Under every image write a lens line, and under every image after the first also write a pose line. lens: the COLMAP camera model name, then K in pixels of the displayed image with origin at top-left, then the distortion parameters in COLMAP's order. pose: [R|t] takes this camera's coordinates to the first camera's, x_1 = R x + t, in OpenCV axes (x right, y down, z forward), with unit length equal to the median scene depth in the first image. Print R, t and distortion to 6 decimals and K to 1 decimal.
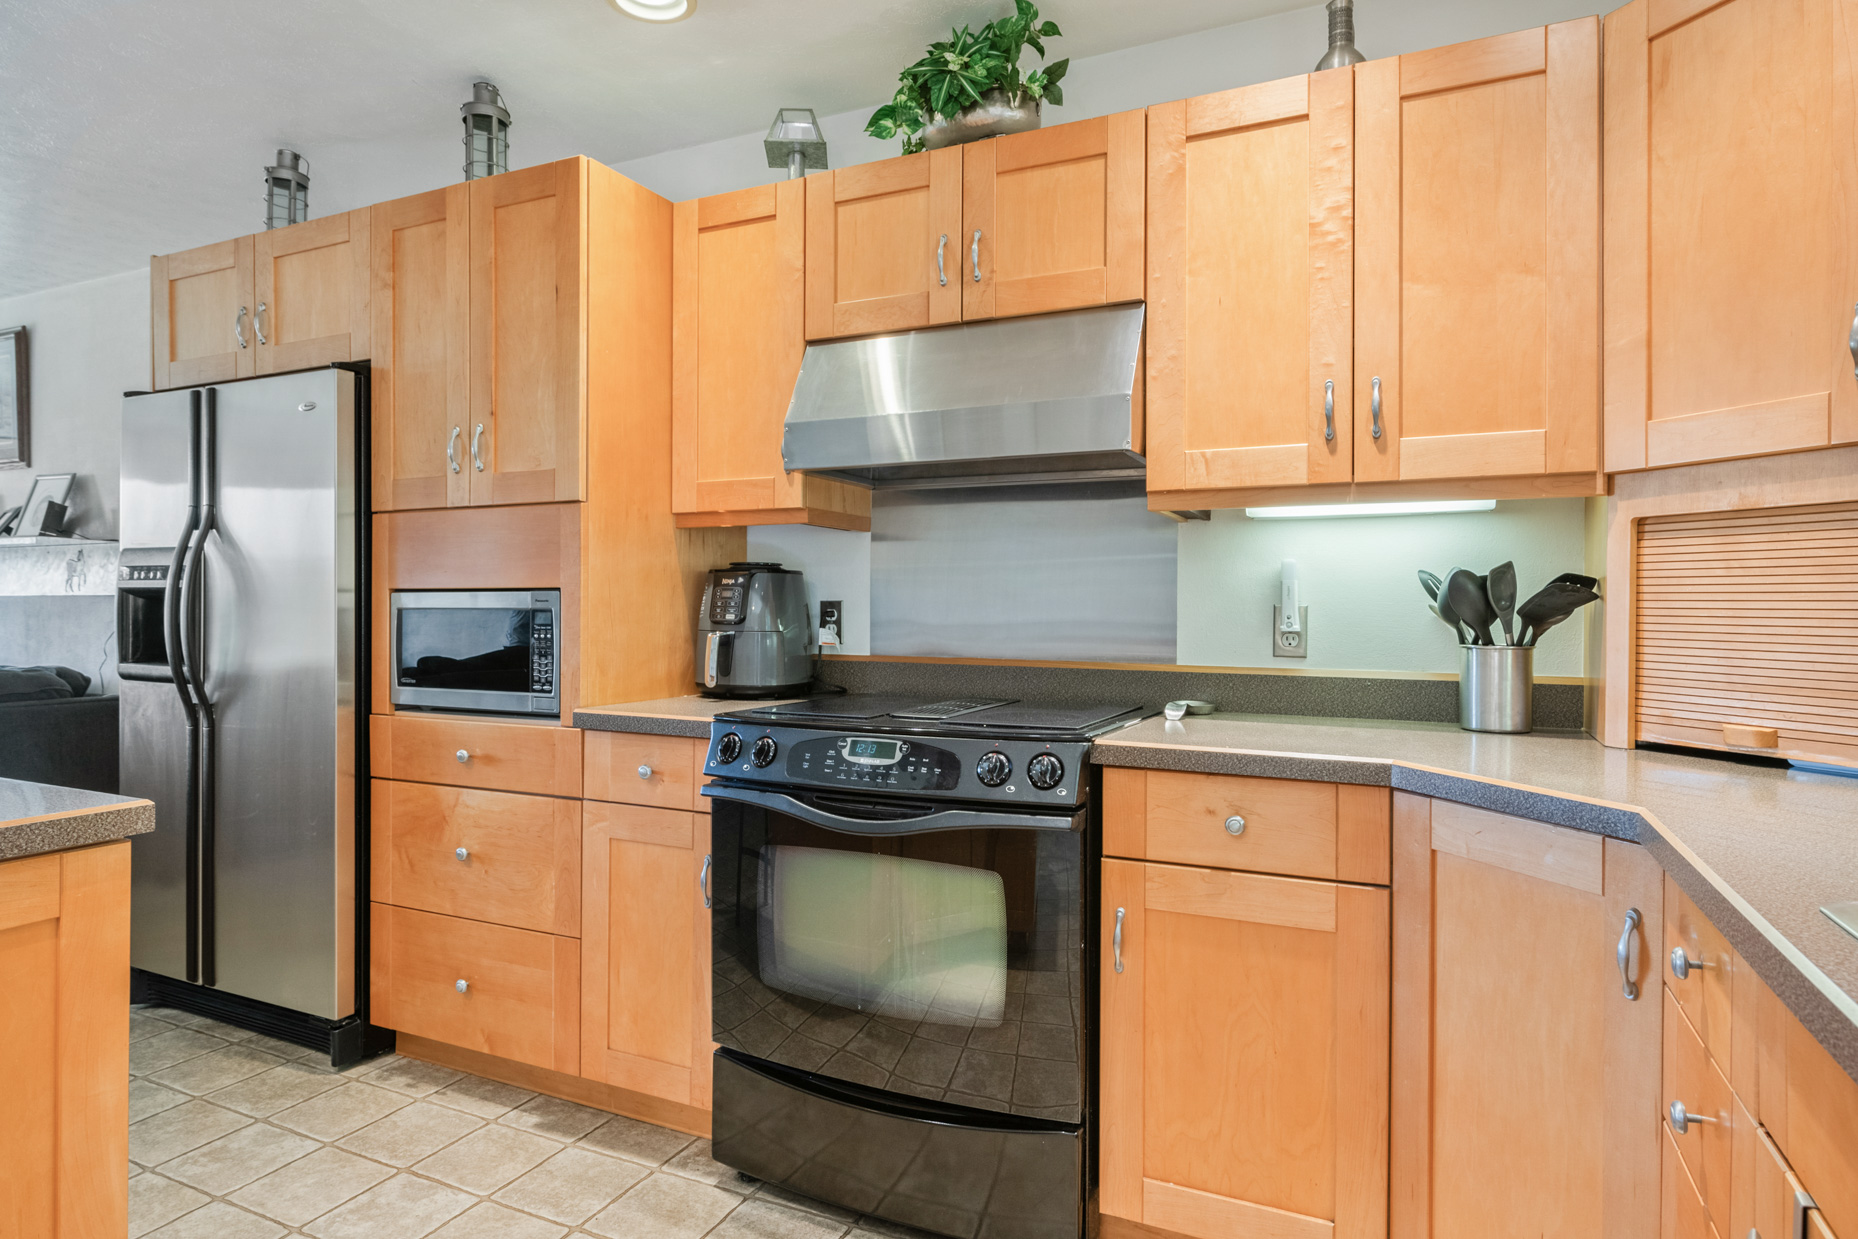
lens RADIAL K [[1085.2, 0, 890.5], [0, 1085.2, 566.0], [0, 0, 1]] dist [0.003812, -0.003535]
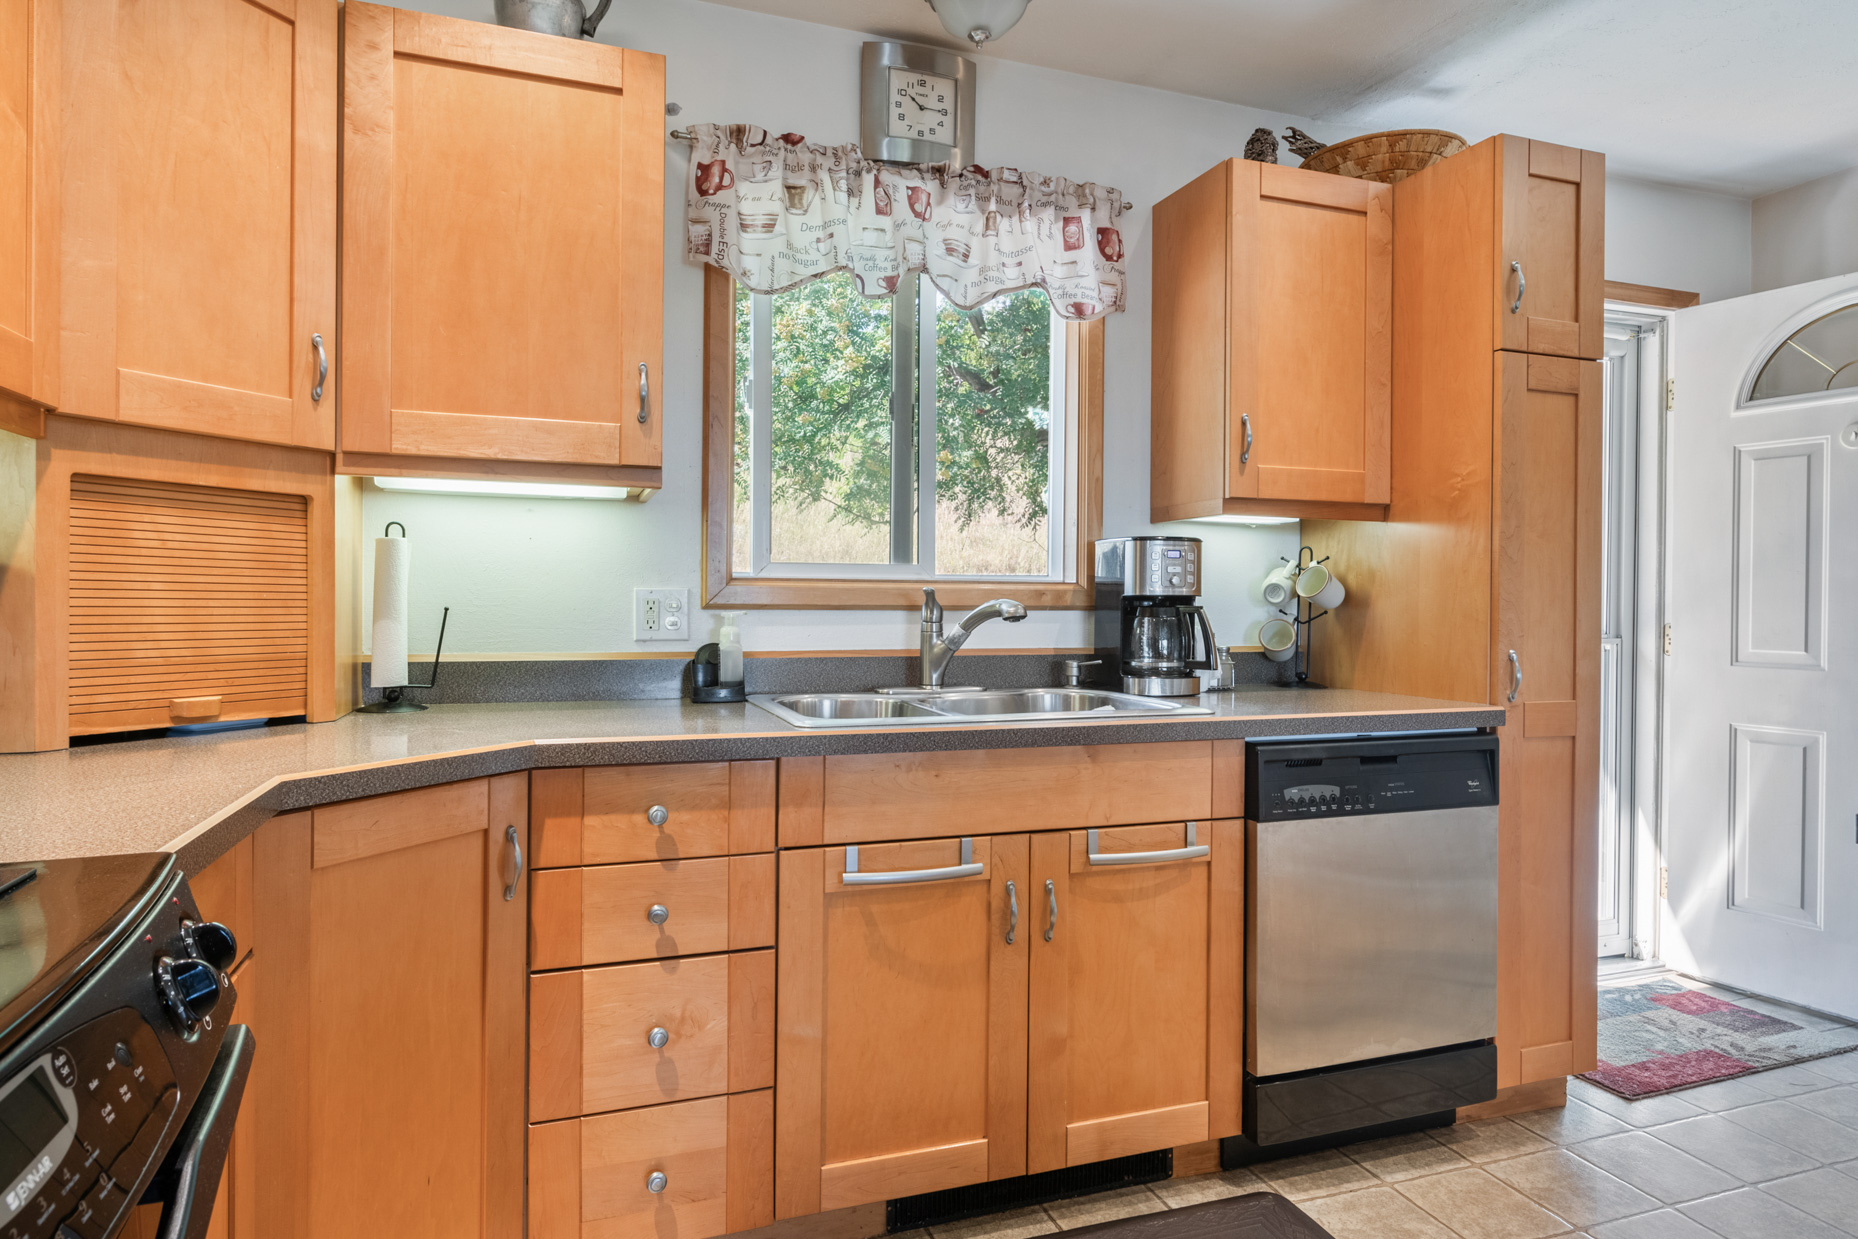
lens RADIAL K [[1085.2, 0, 940.5], [0, 1085.2, 605.7], [0, 0, 1]] dist [0.003812, -0.003535]
pose [[-0.721291, -0.013562, 0.692499, -0.281437], [-0.033095, 0.999341, -0.014899, 0.038258], [-0.691841, -0.033664, -0.721265, 0.866851]]
